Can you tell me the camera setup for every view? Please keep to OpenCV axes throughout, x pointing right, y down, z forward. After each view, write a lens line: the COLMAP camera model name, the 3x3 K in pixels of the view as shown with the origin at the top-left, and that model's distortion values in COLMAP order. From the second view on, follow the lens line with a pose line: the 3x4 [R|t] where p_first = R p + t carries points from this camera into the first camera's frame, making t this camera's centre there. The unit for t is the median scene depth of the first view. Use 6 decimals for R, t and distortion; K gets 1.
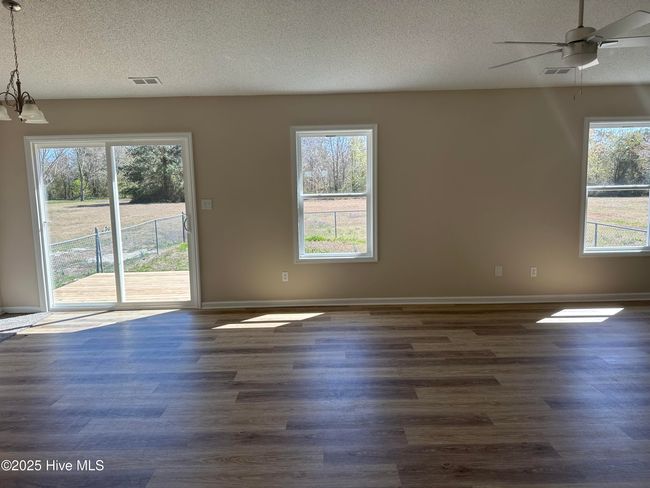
lens RADIAL K [[459.6, 0, 323.8], [0, 459.6, 242.8], [0, 0, 1]] dist [0.070072, -0.071001]
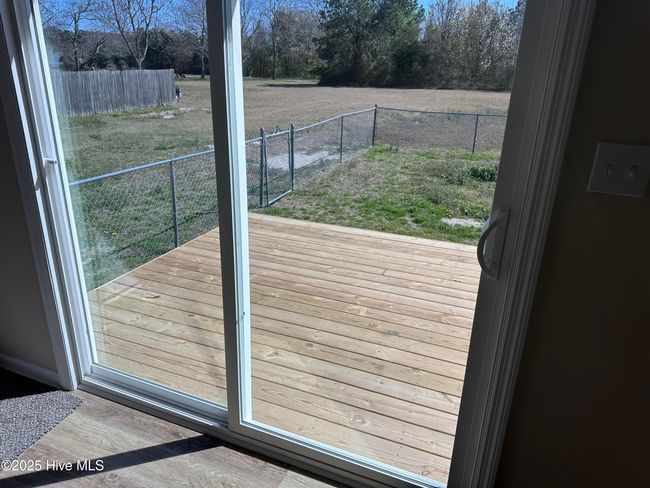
lens RADIAL K [[459.6, 0, 325.9], [0, 459.6, 241.1], [0, 0, 1]] dist [0.070072, -0.071001]
pose [[0.926579, 0.173196, -0.333848, -0.047766], [-0.092150, 0.965147, 0.244948, -0.015109], [0.364636, -0.196200, 0.910245, 0.125043]]
